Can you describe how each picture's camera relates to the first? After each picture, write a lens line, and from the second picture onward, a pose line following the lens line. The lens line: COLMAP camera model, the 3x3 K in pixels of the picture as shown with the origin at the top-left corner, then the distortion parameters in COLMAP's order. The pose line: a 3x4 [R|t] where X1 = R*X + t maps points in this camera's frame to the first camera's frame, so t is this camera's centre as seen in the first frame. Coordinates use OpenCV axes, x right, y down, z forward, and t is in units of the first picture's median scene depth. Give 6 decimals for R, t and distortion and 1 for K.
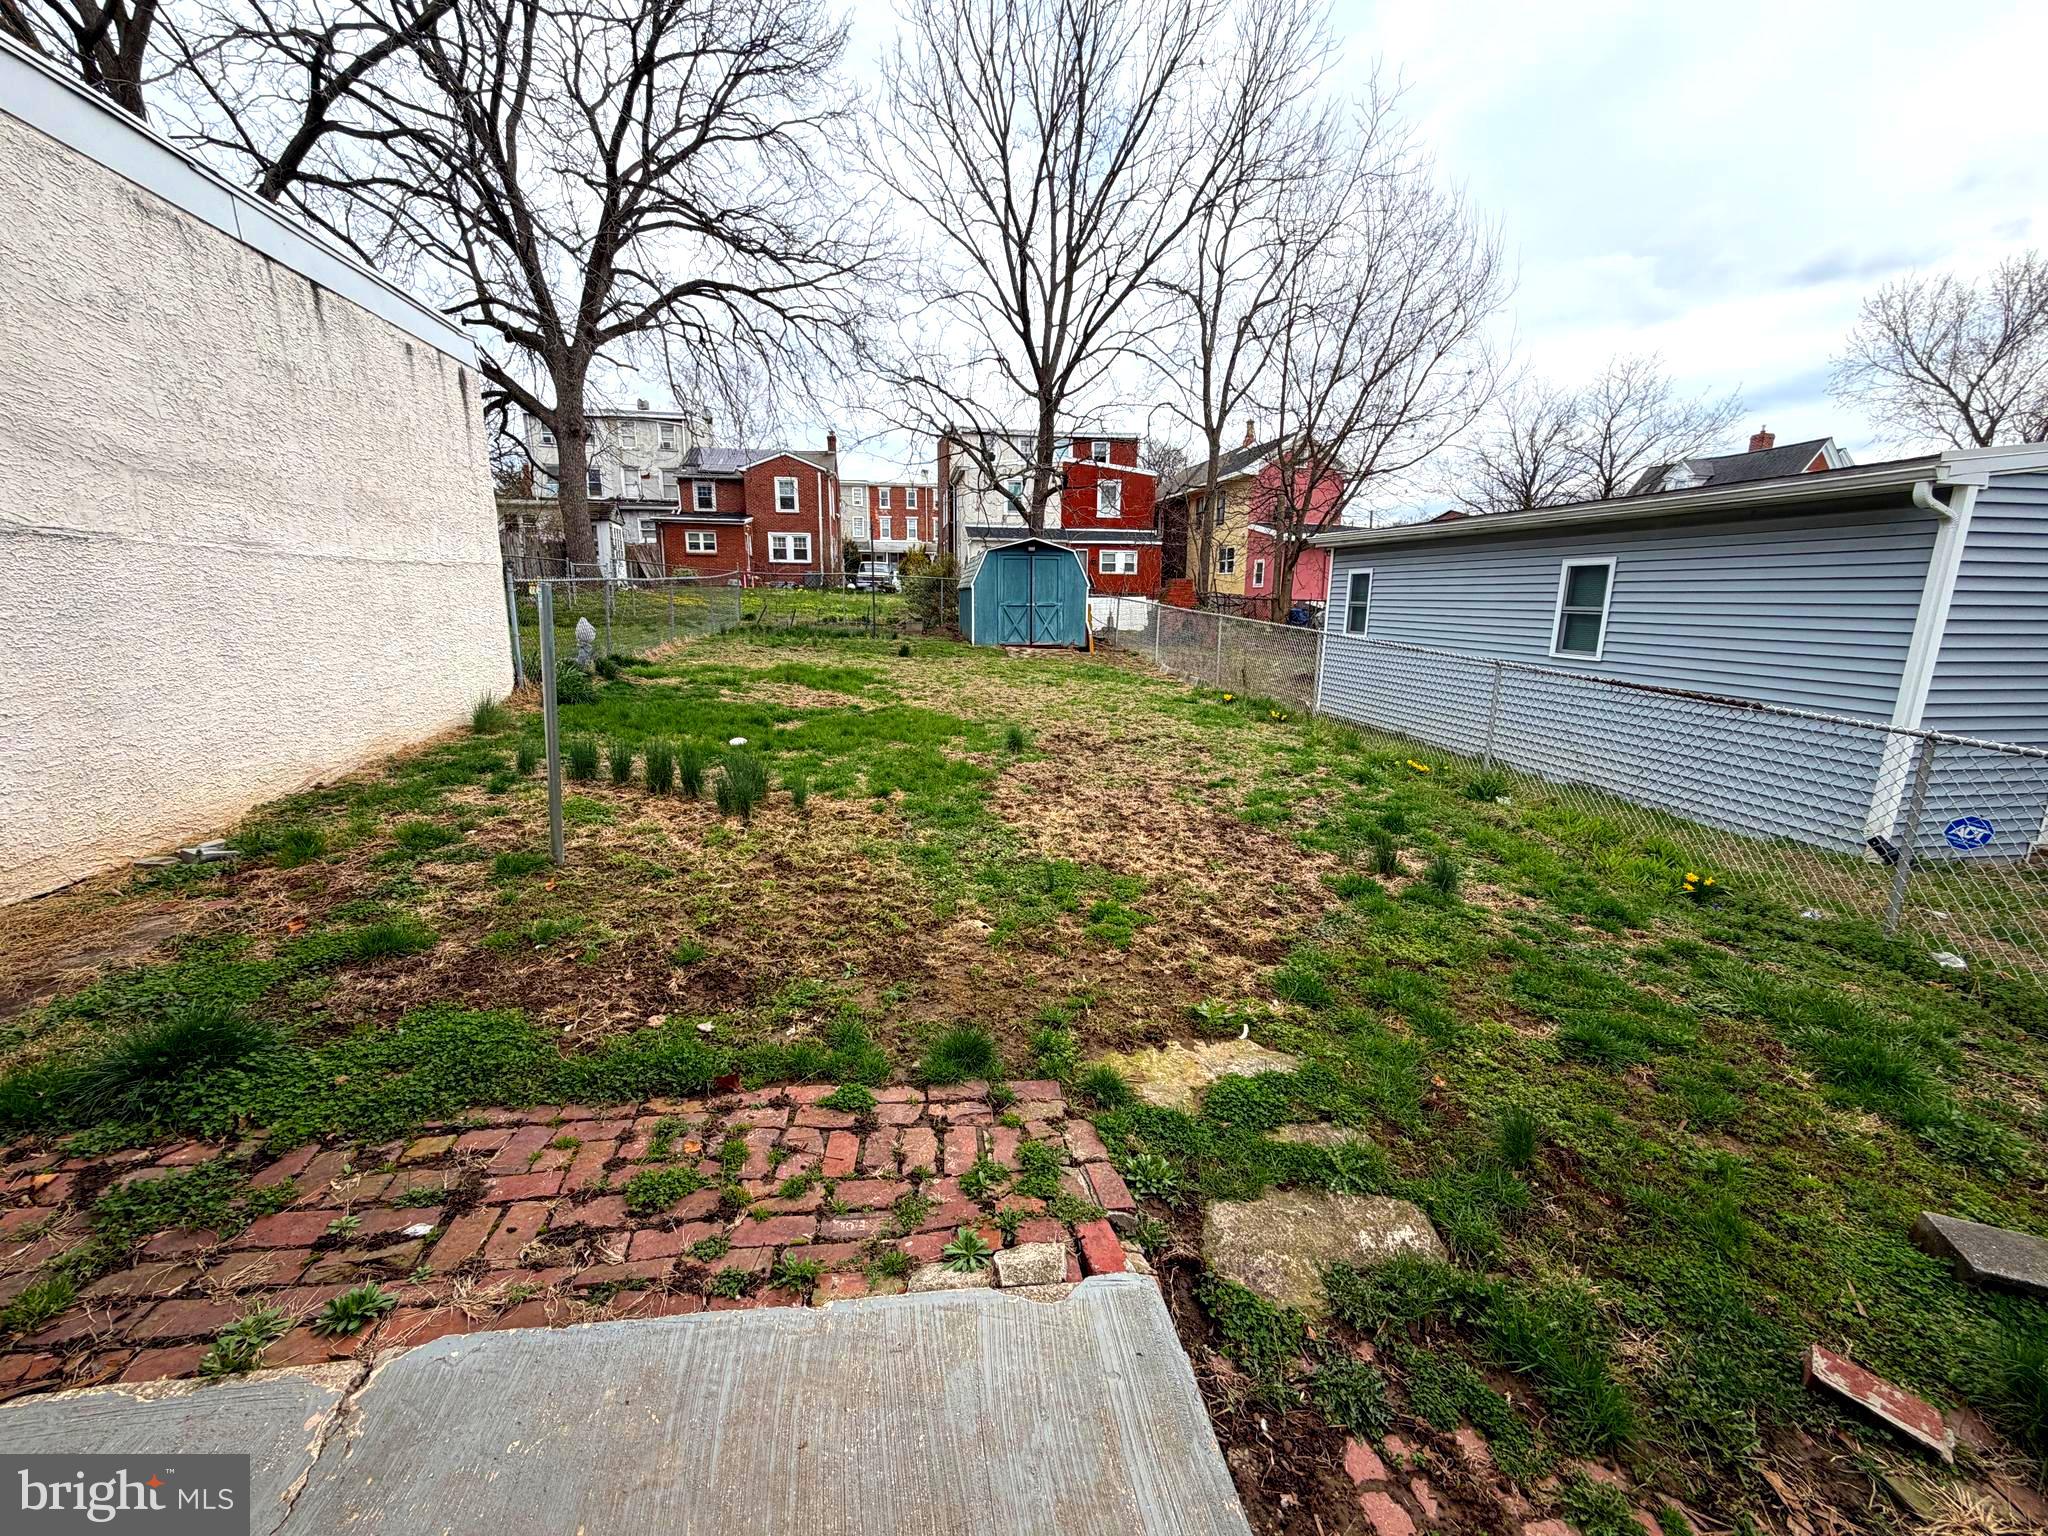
lens RADIAL K [[824.6, 0, 1020.0], [0, 824.6, 771.7], [0, 0, 1]] dist [0.011143, 0.000275]
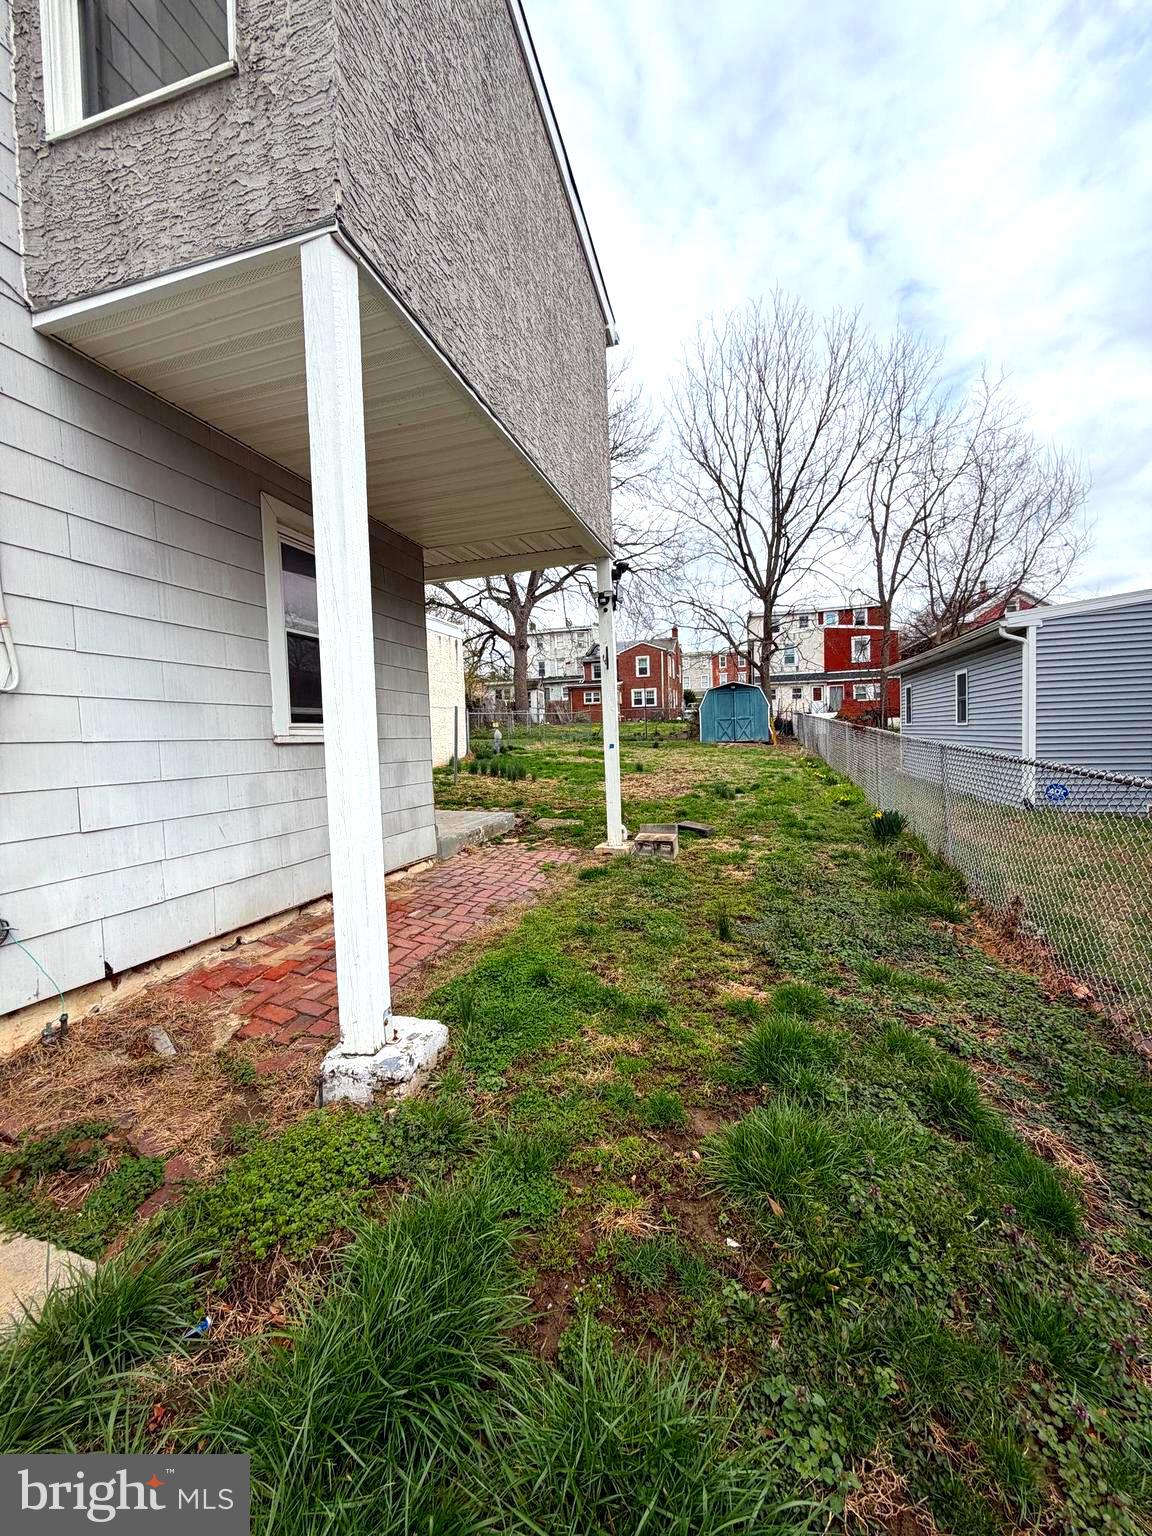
lens RADIAL K [[618.5, 0, 569.3], [0, 618.5, 761.4], [0, 0, 1]] dist [0.011143, 0.000275]
pose [[0.903696, -0.020018, -0.427706, 0.154560], [-0.049178, 0.987443, -0.150125, 0.059878], [0.425340, 0.156702, 0.891364, -0.176349]]
